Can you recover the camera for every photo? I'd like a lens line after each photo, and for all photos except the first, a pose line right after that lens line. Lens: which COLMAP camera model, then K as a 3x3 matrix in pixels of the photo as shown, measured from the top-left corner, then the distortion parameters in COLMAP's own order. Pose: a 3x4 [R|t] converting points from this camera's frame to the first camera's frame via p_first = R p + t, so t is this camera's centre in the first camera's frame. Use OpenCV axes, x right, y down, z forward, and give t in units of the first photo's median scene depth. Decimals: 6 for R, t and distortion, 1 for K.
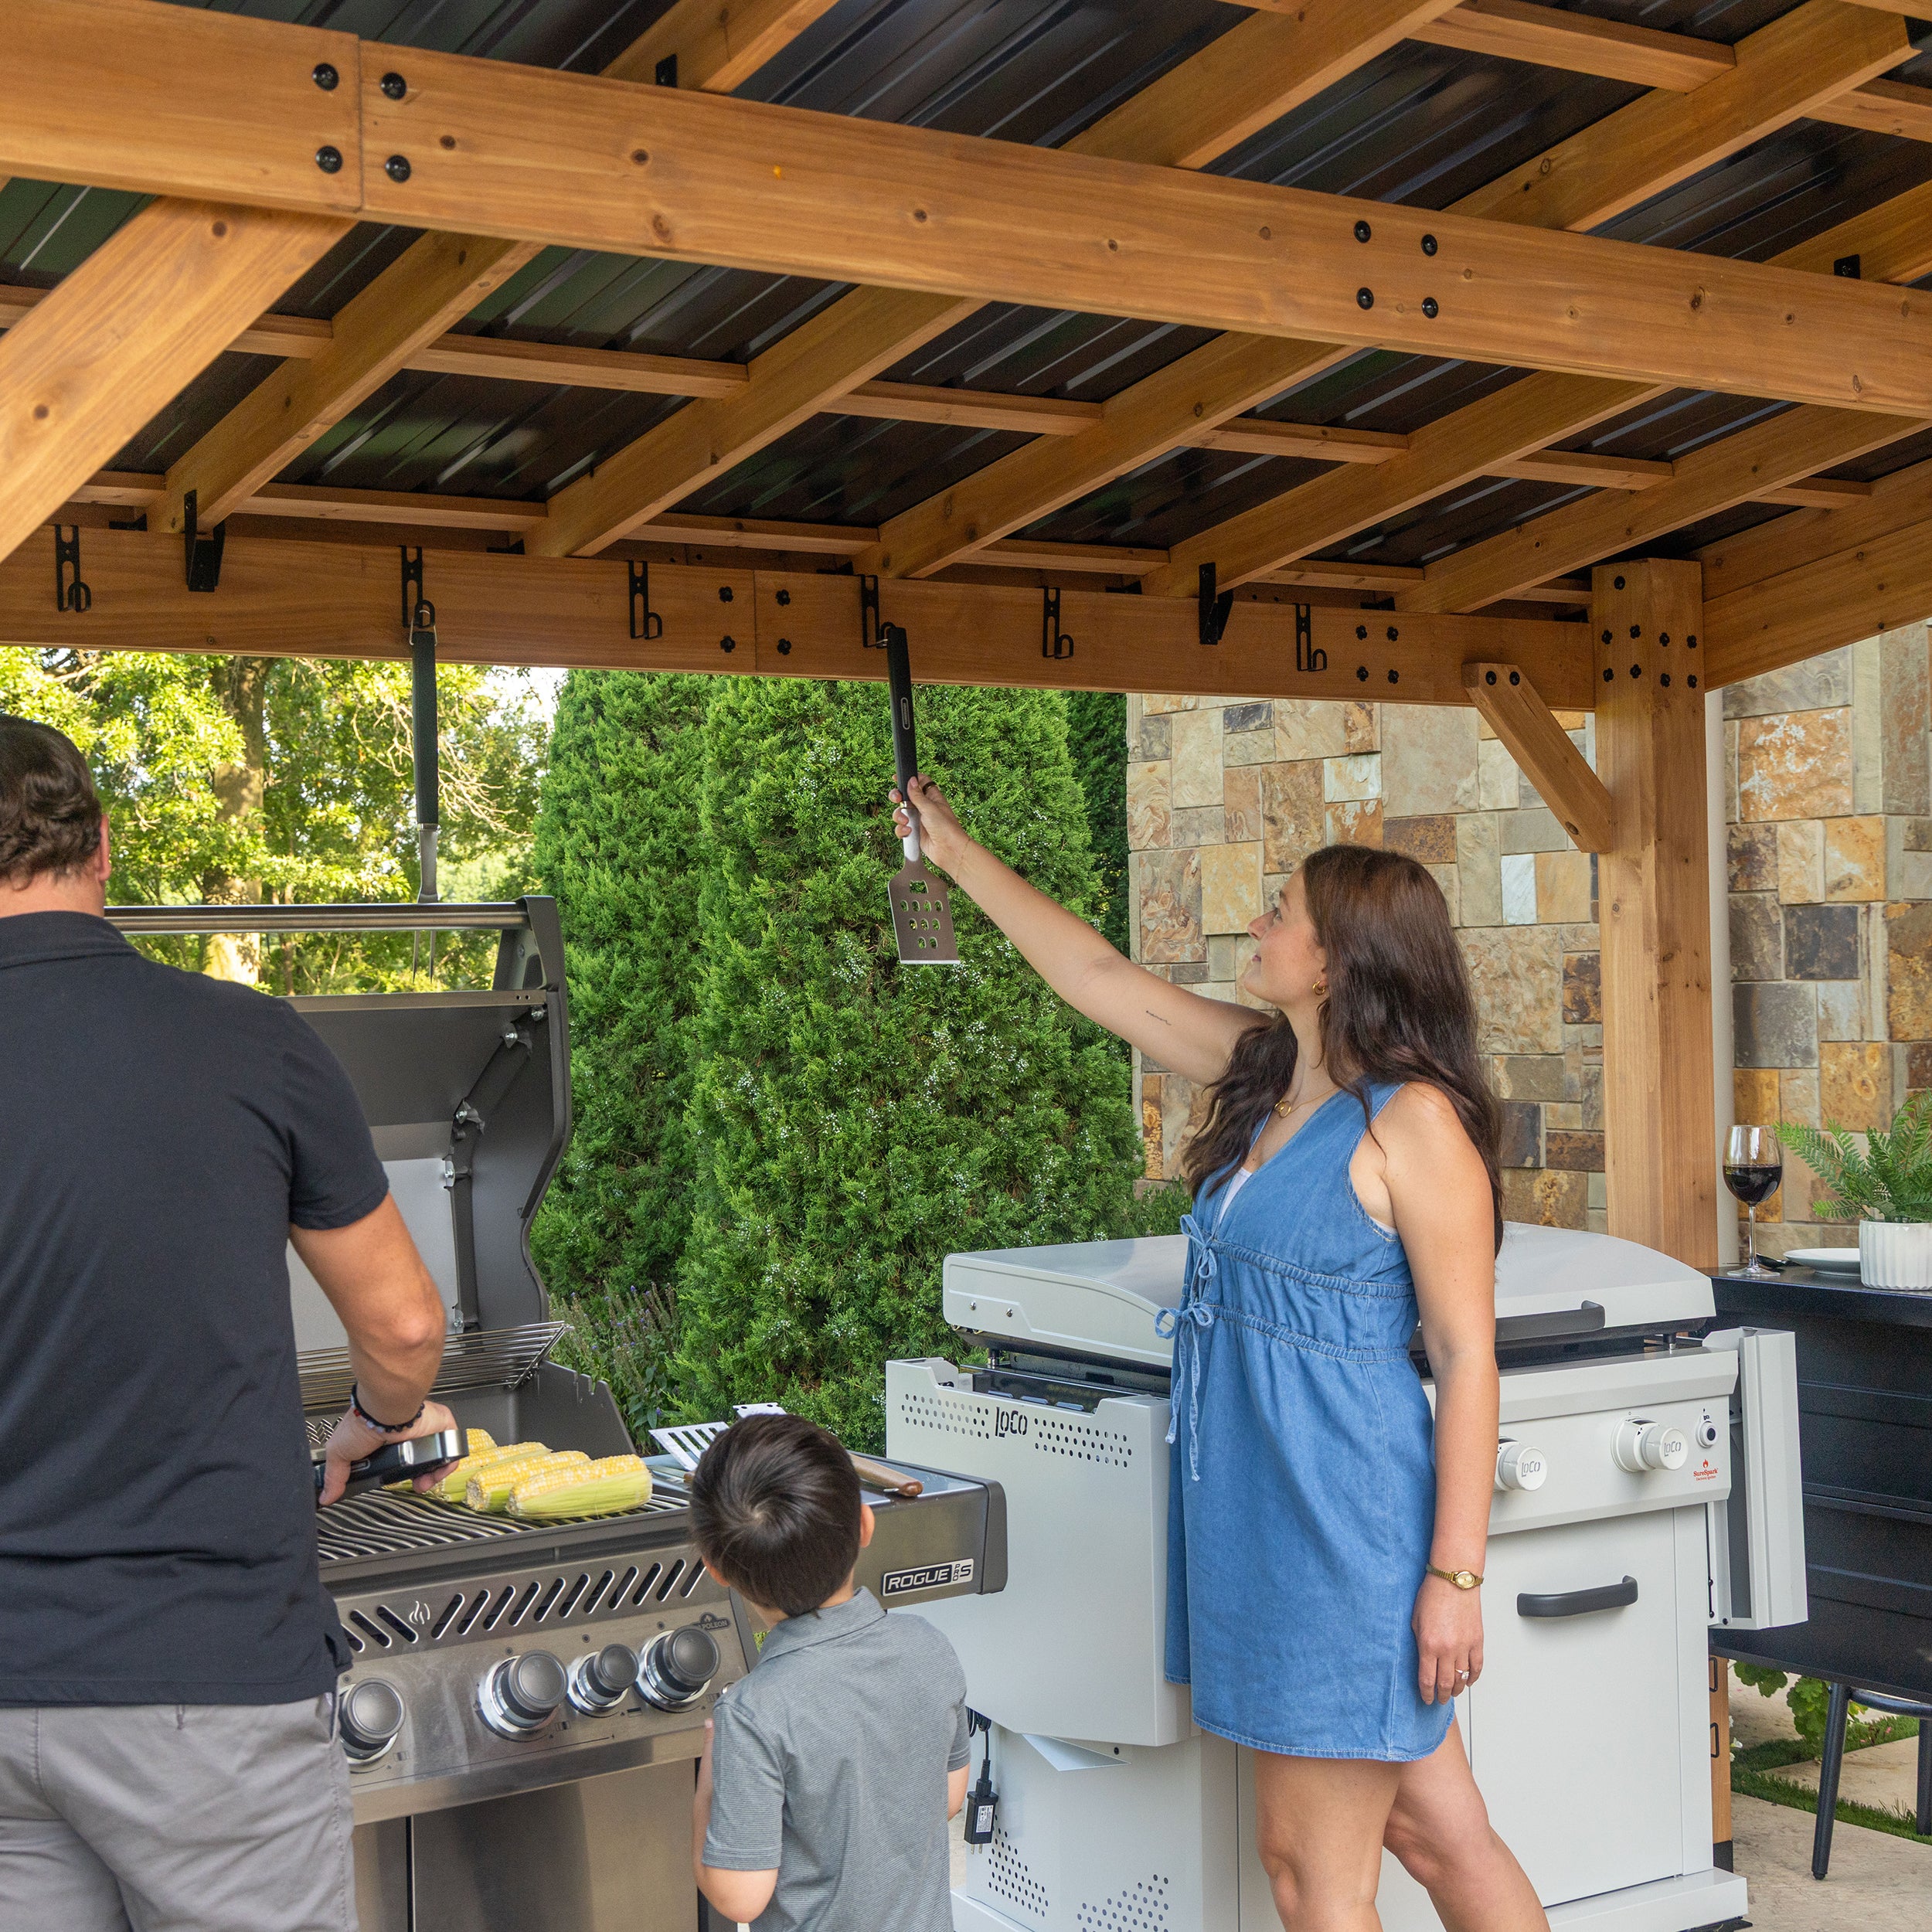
lens RADIAL K [[3529.3, 0, 939.3], [0, 3529.3, 897.3], [0, 0, 1]] dist [0.181907, 0.000000]
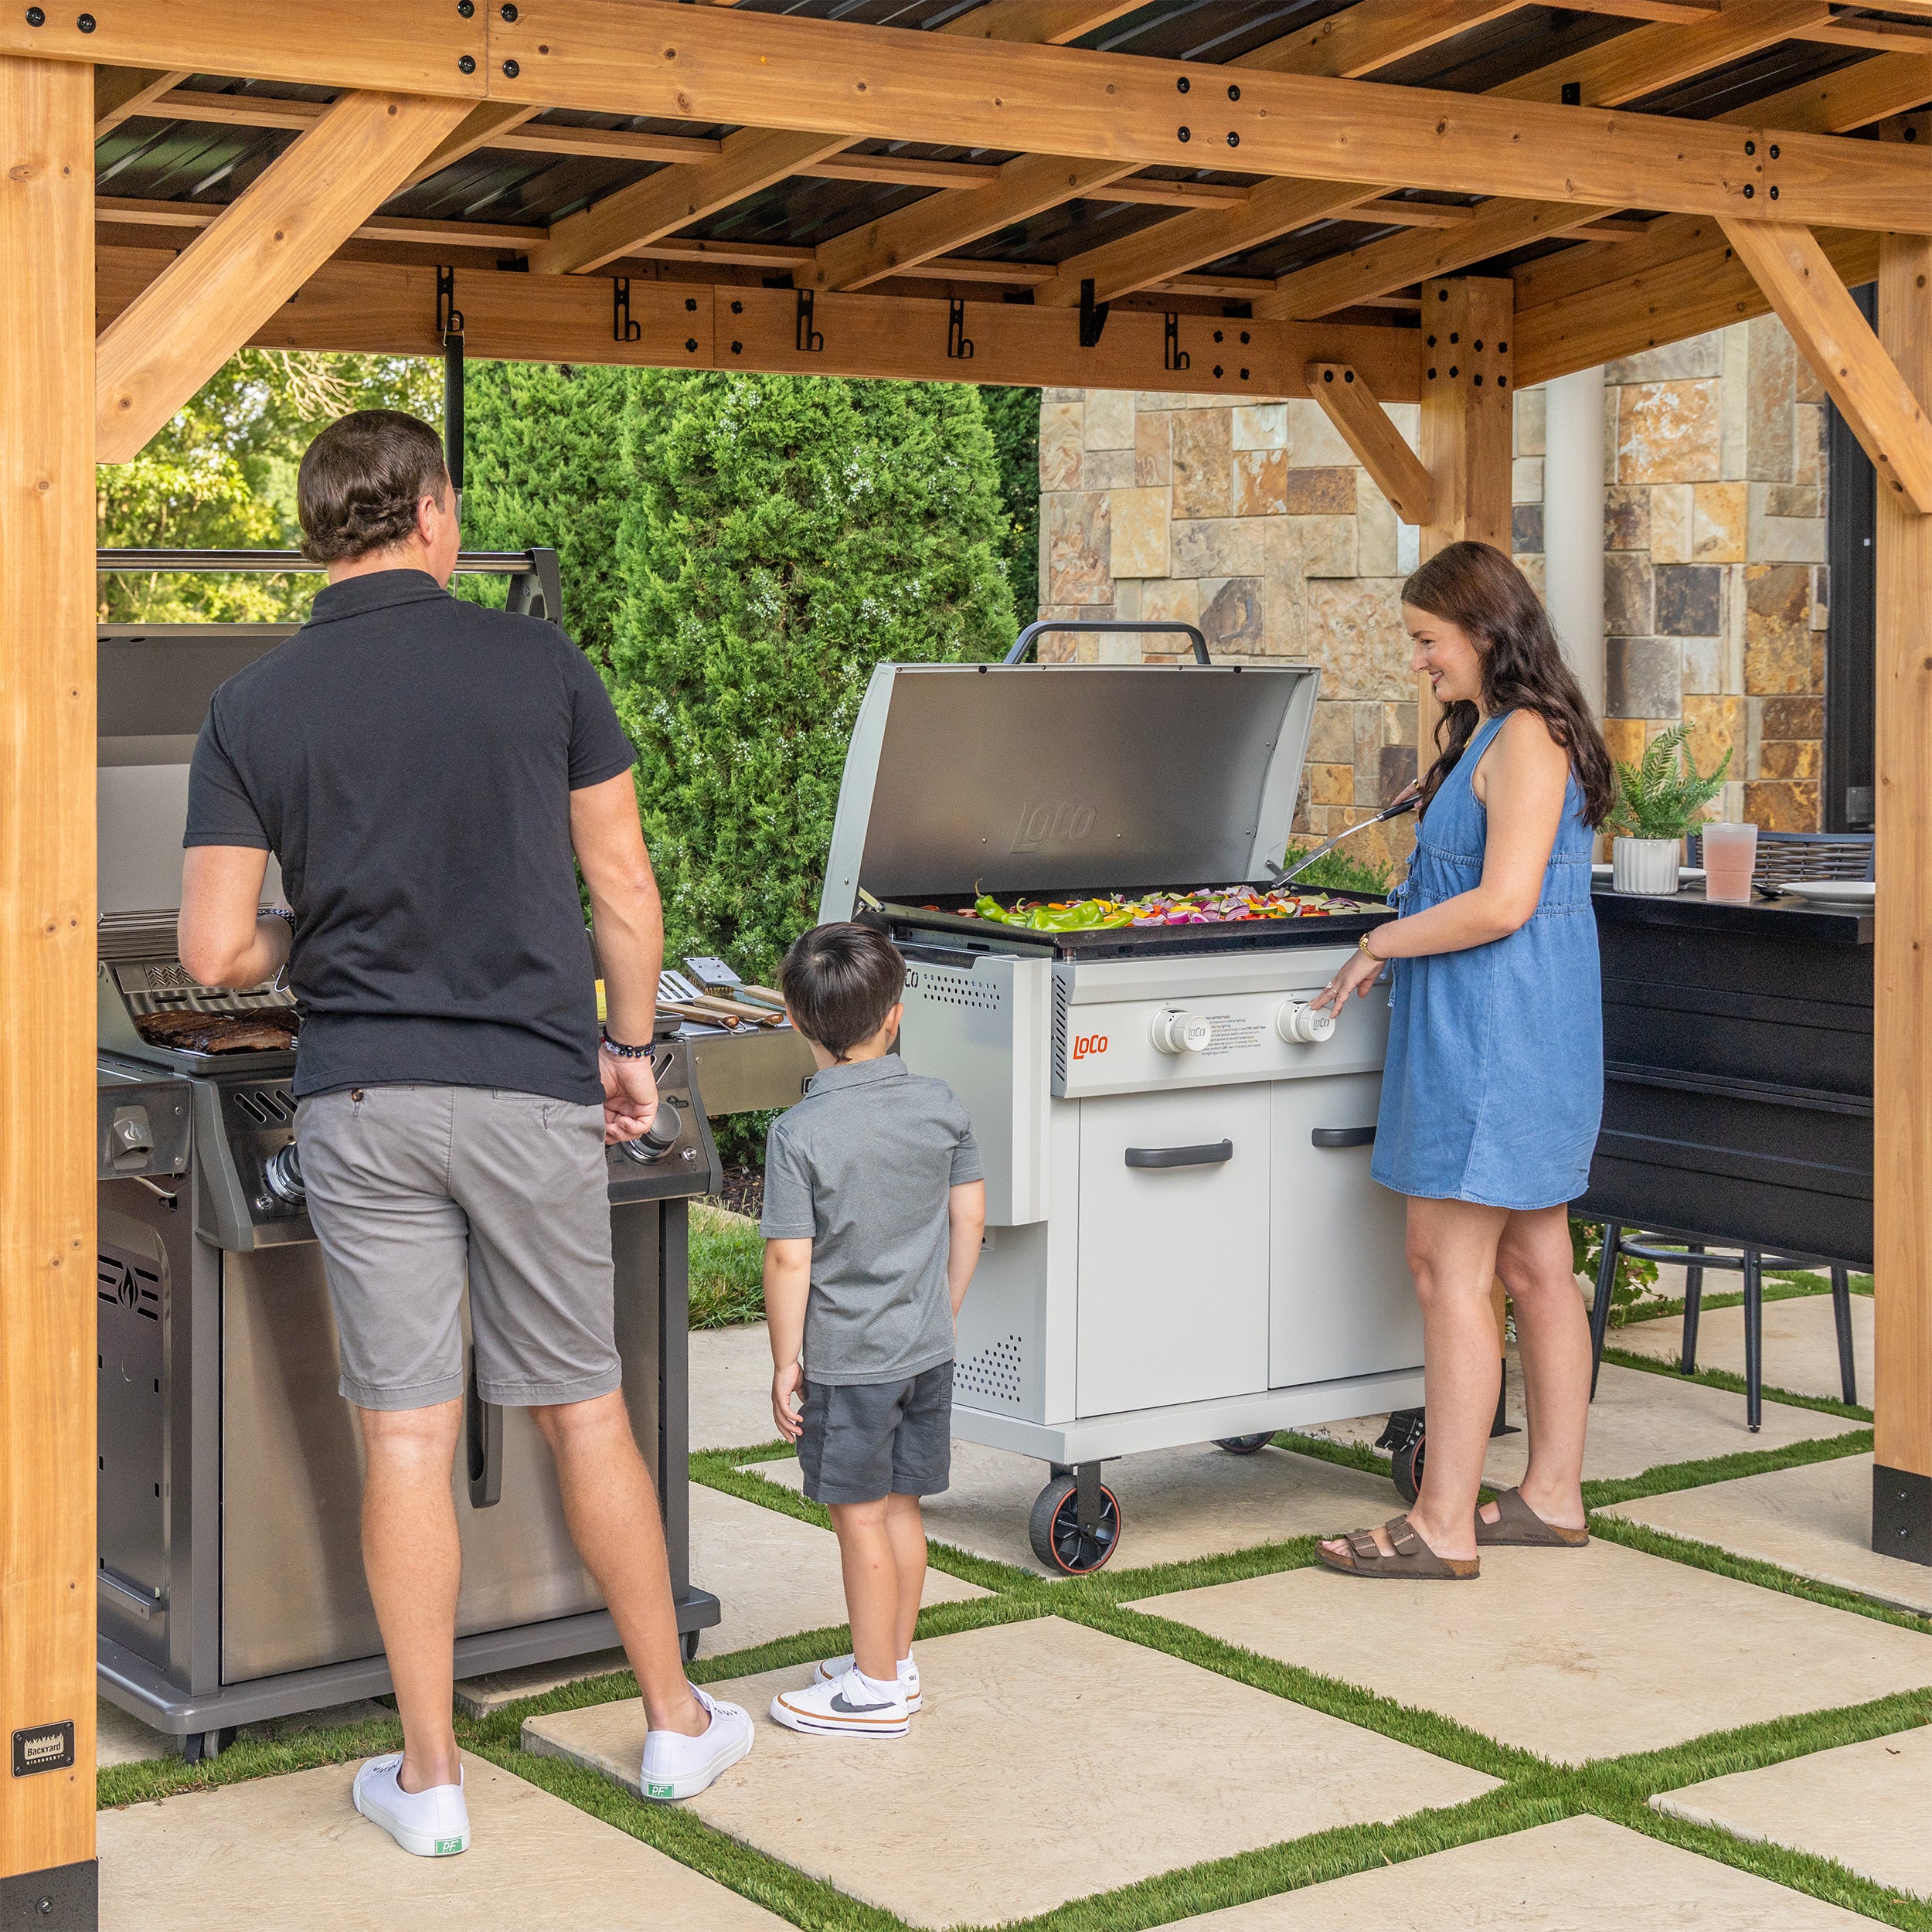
lens RADIAL K [[4417.8, 0, 896.4], [0, 4417.8, 700.0], [0, 0, 1]] dist [0.239328, 0.000000]
pose [[0.999600, 0.024397, 0.014310, -0.004326], [-0.025008, 0.998711, 0.044179, -0.010248], [-0.013214, -0.044519, 0.998921, -0.308527]]
